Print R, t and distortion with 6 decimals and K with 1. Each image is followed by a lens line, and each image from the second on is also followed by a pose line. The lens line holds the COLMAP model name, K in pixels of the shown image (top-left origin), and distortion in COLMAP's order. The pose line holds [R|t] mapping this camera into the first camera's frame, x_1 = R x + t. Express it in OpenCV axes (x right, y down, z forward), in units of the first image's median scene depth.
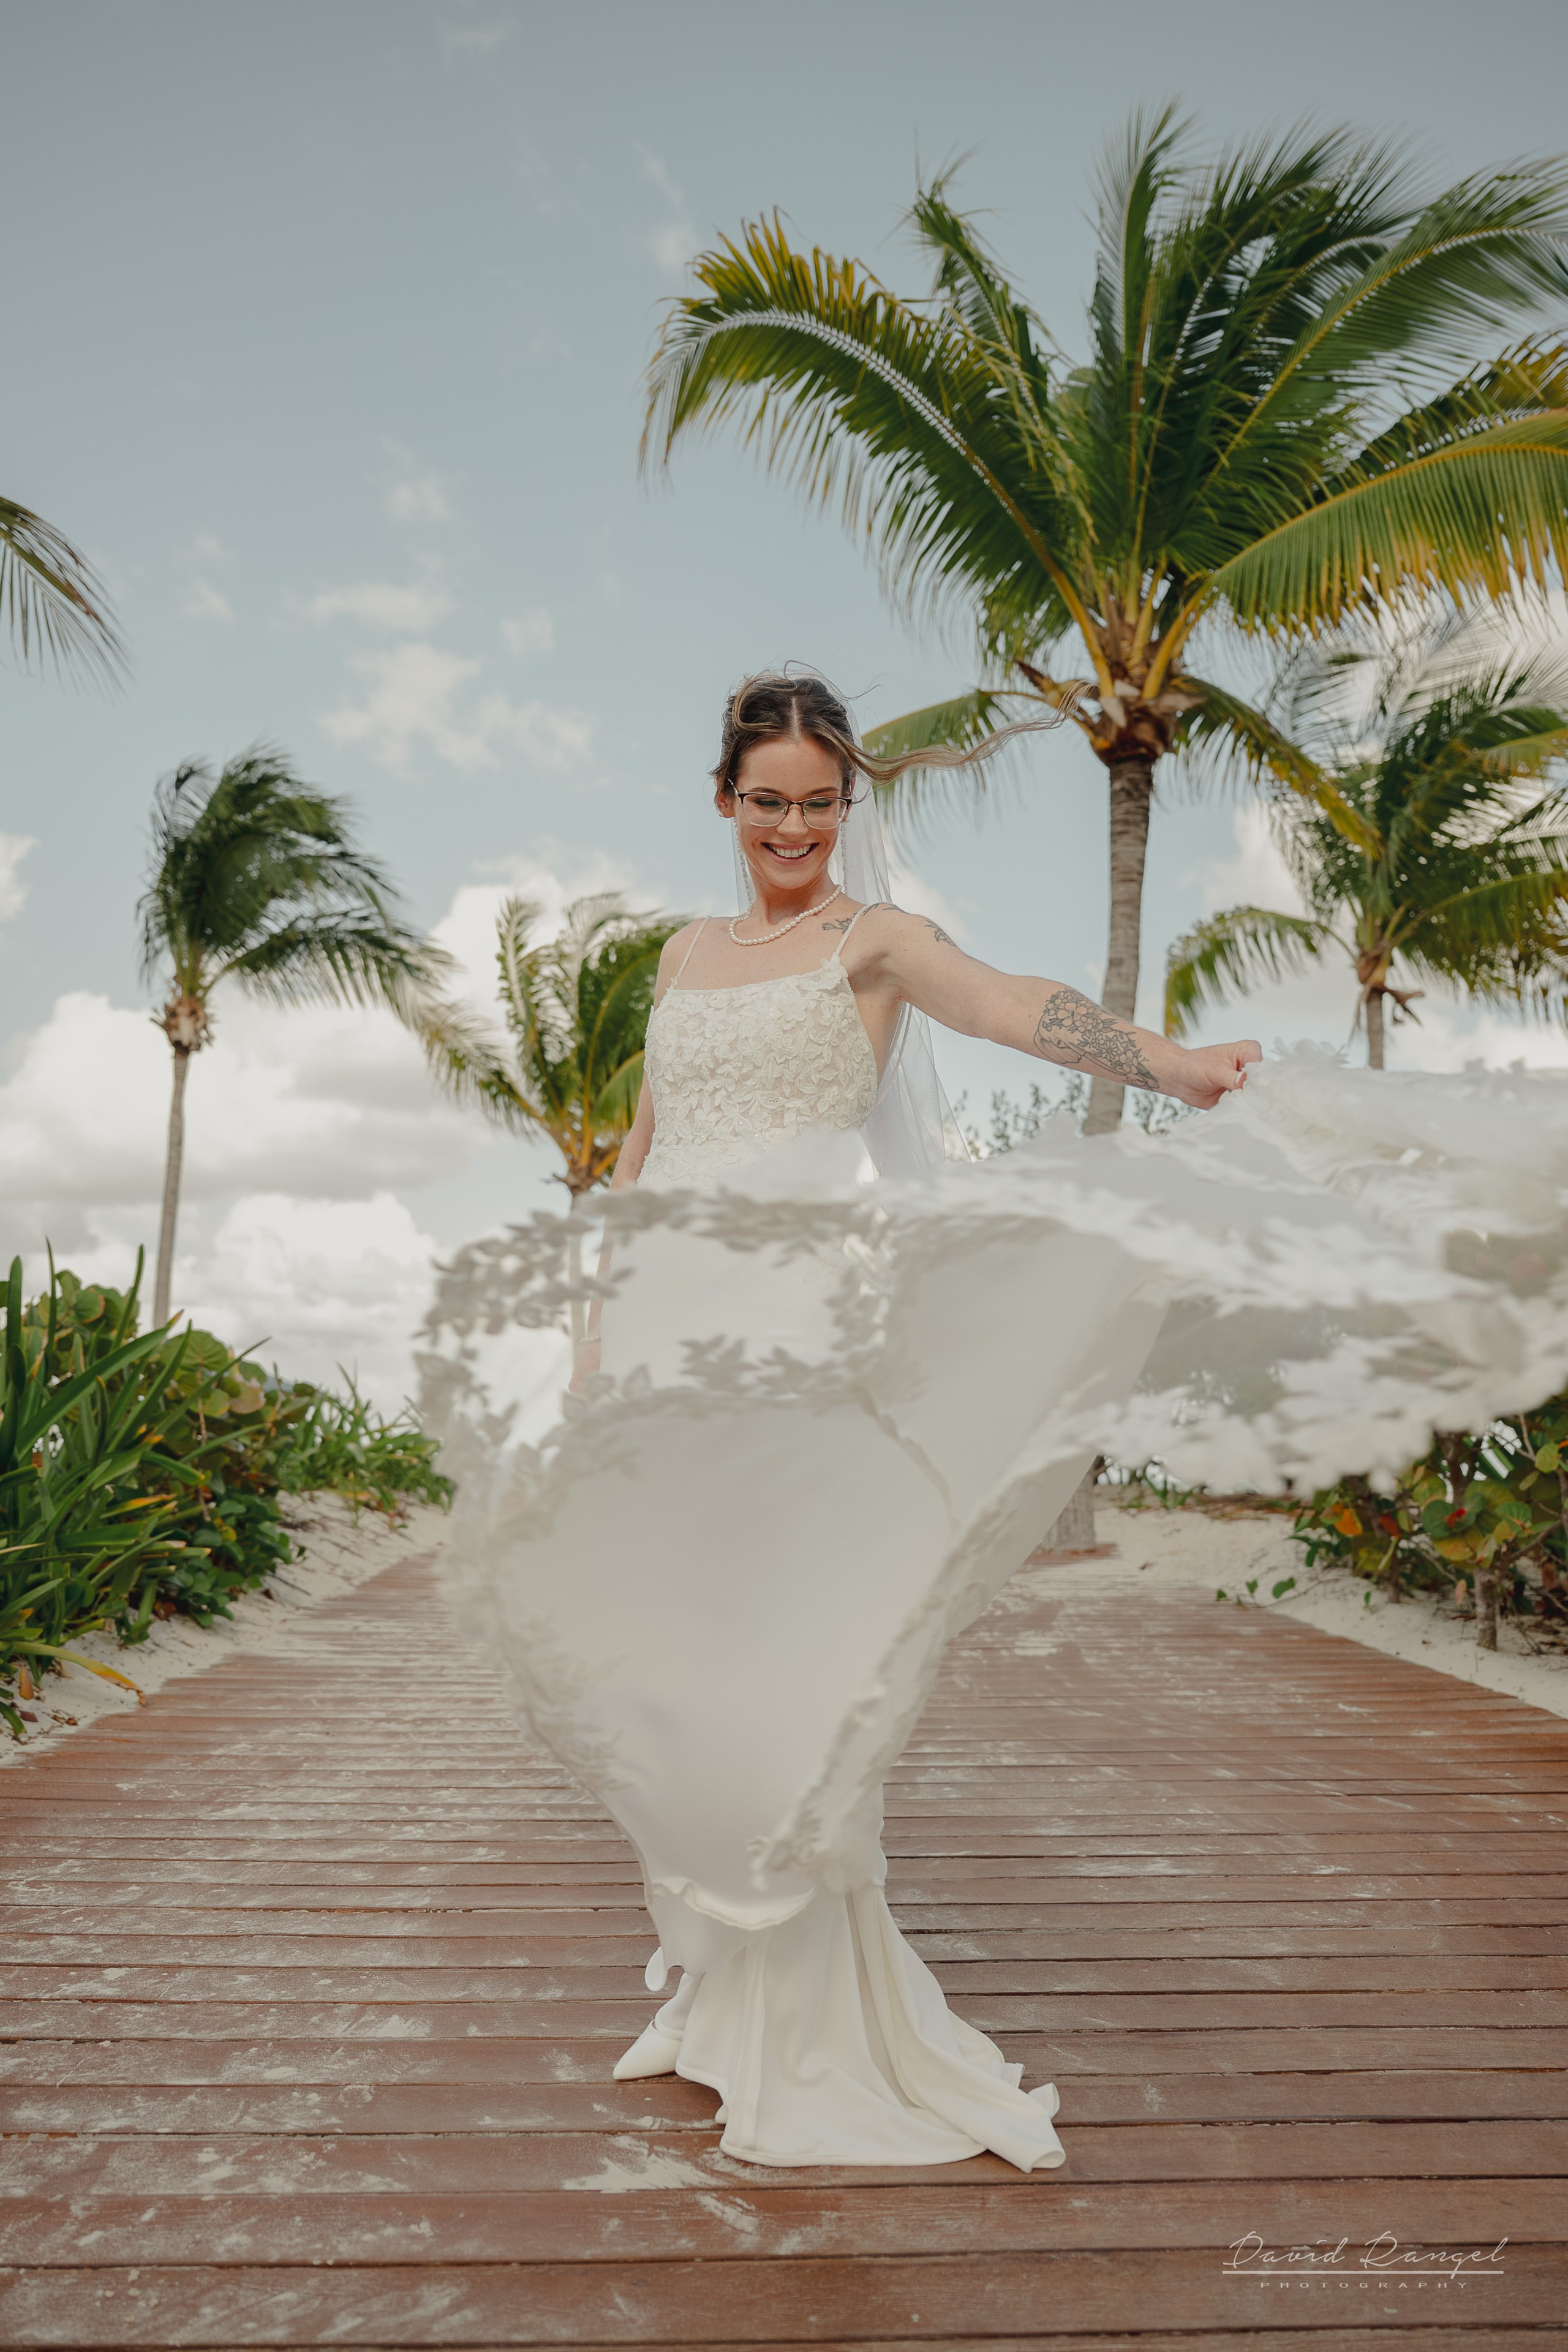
lens RADIAL K [[1653.4, 0, 846.5], [0, 1653.4, 1329.8], [0, 0, 1]] dist [-0.052083, -0.000751]
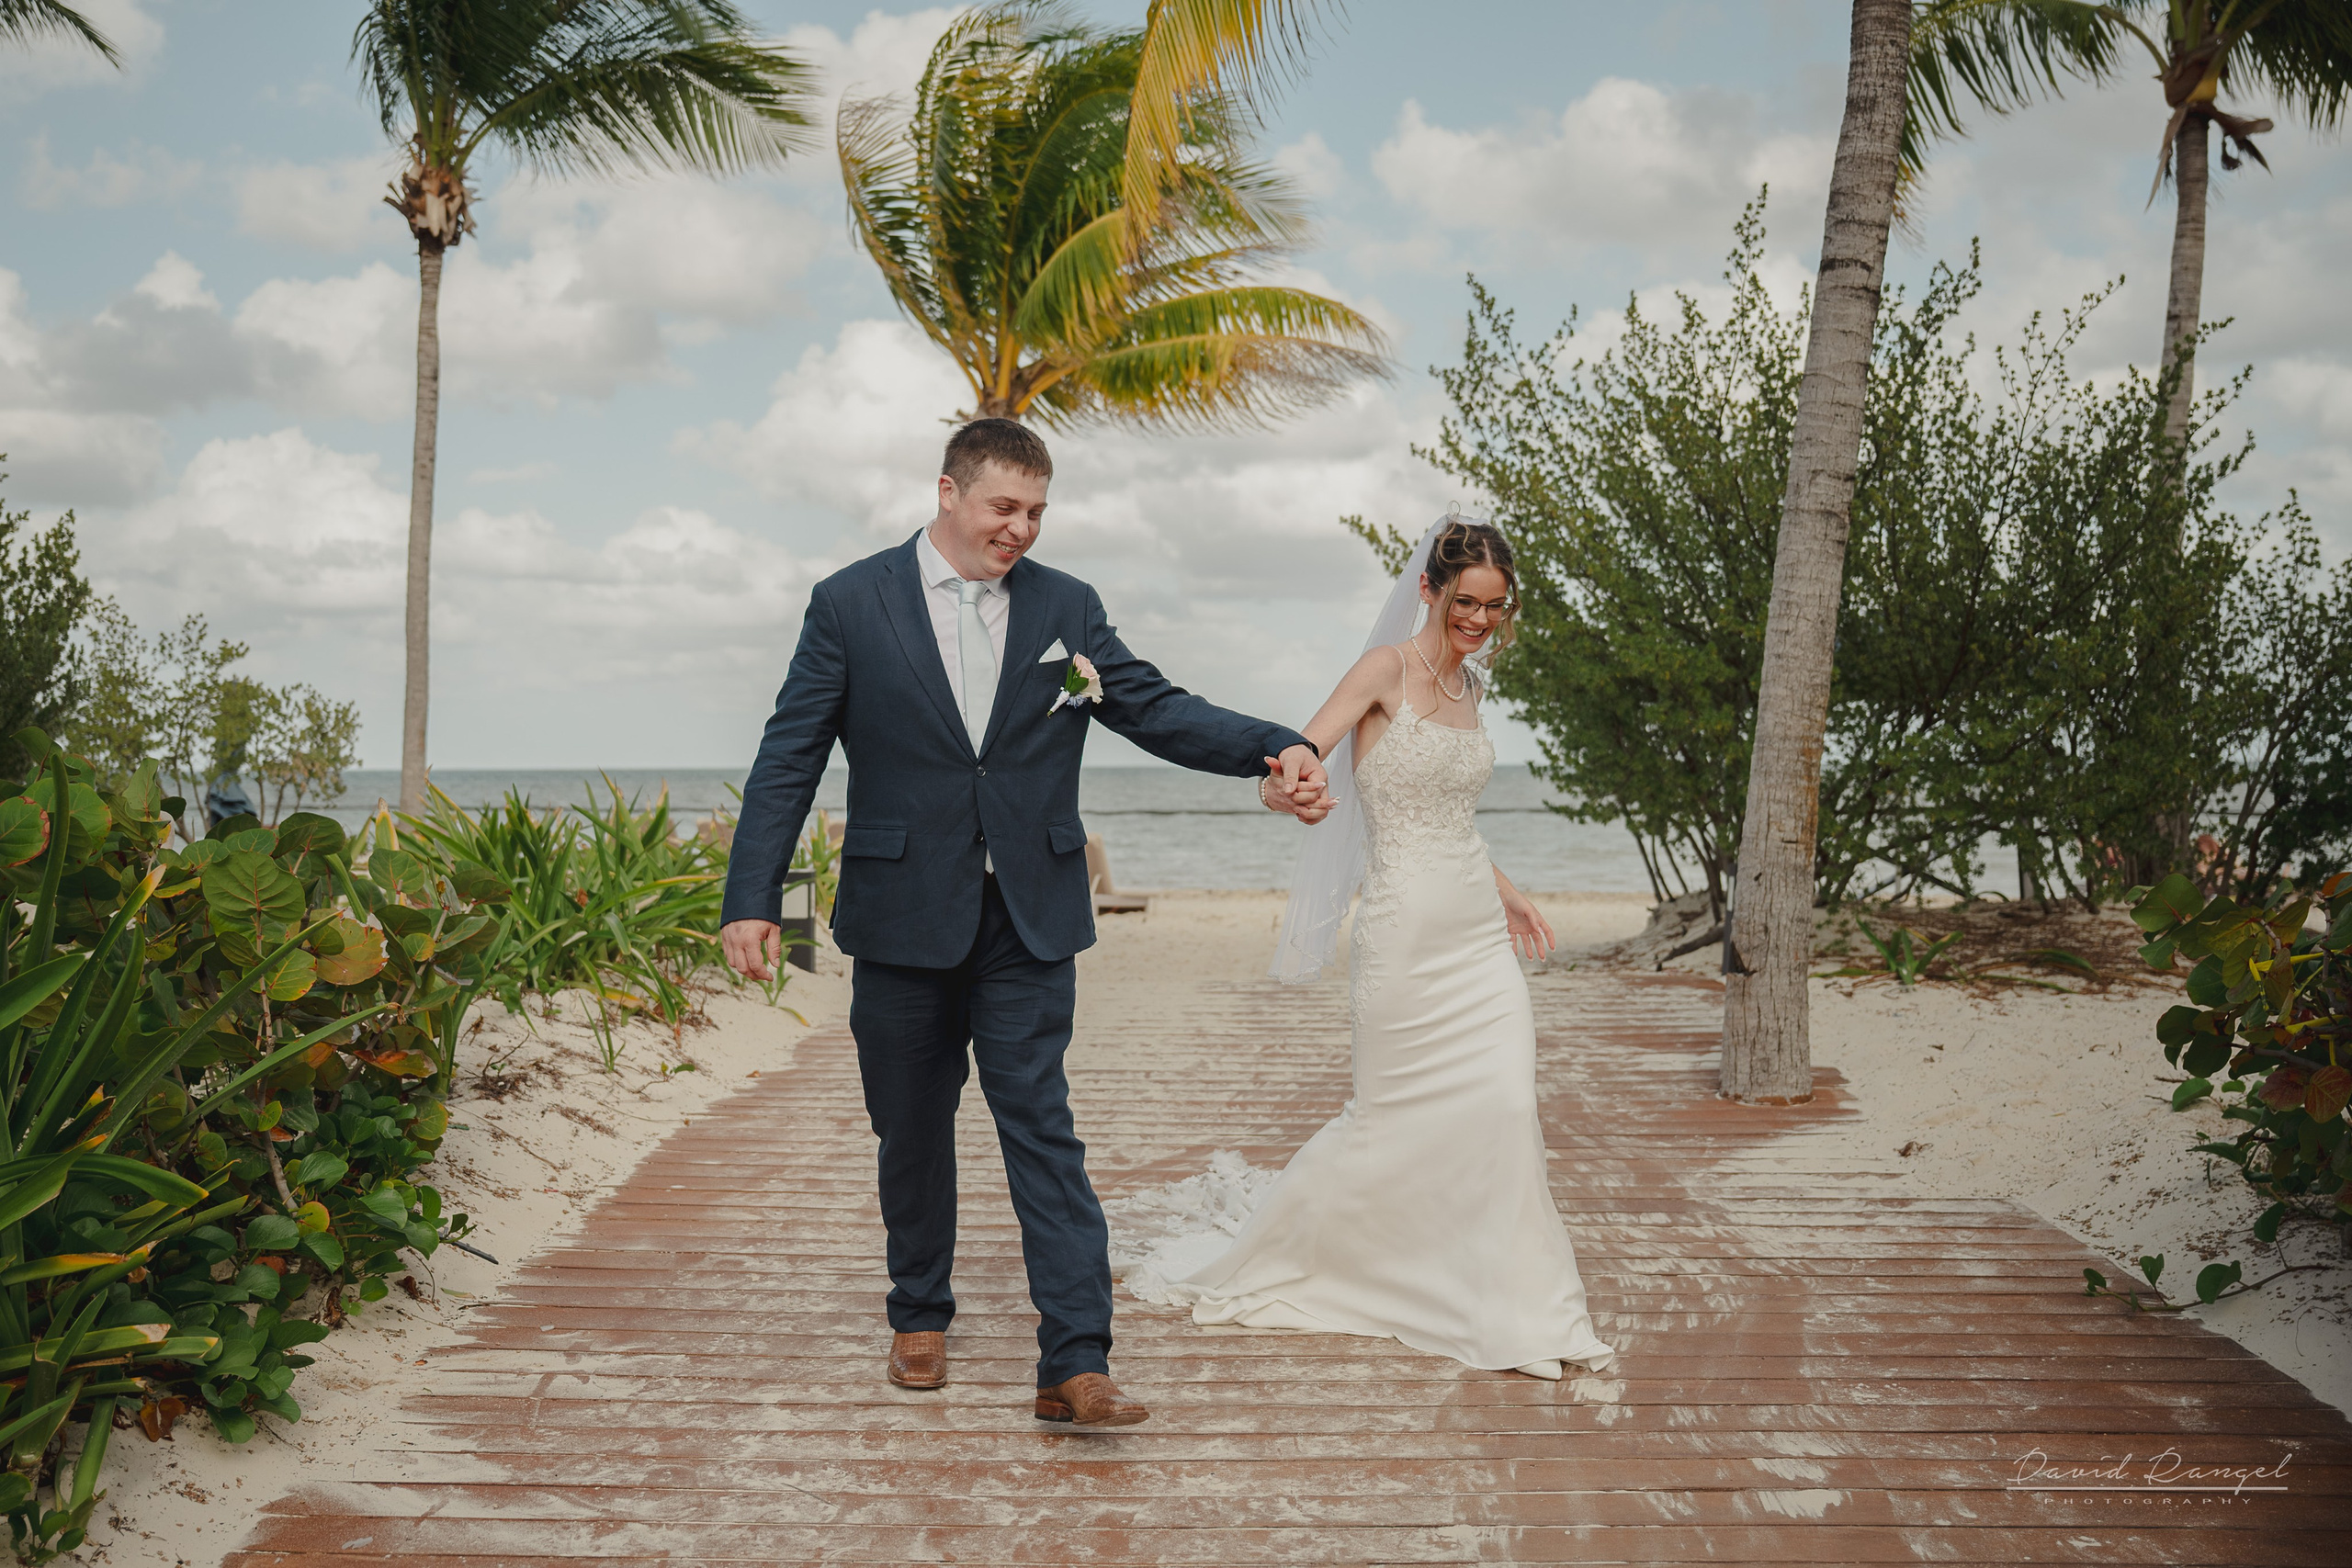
lens RADIAL K [[2200.4, 0, 1173.3], [0, 2200.4, 791.6], [0, 0, 1]] dist [0.016390, 0.000000]
pose [[0.996234, 0.000960, -0.086701, -0.012159], [0.006785, 0.996010, 0.088989, -0.050253], [0.086441, -0.089242, 0.992252, 0.174638]]
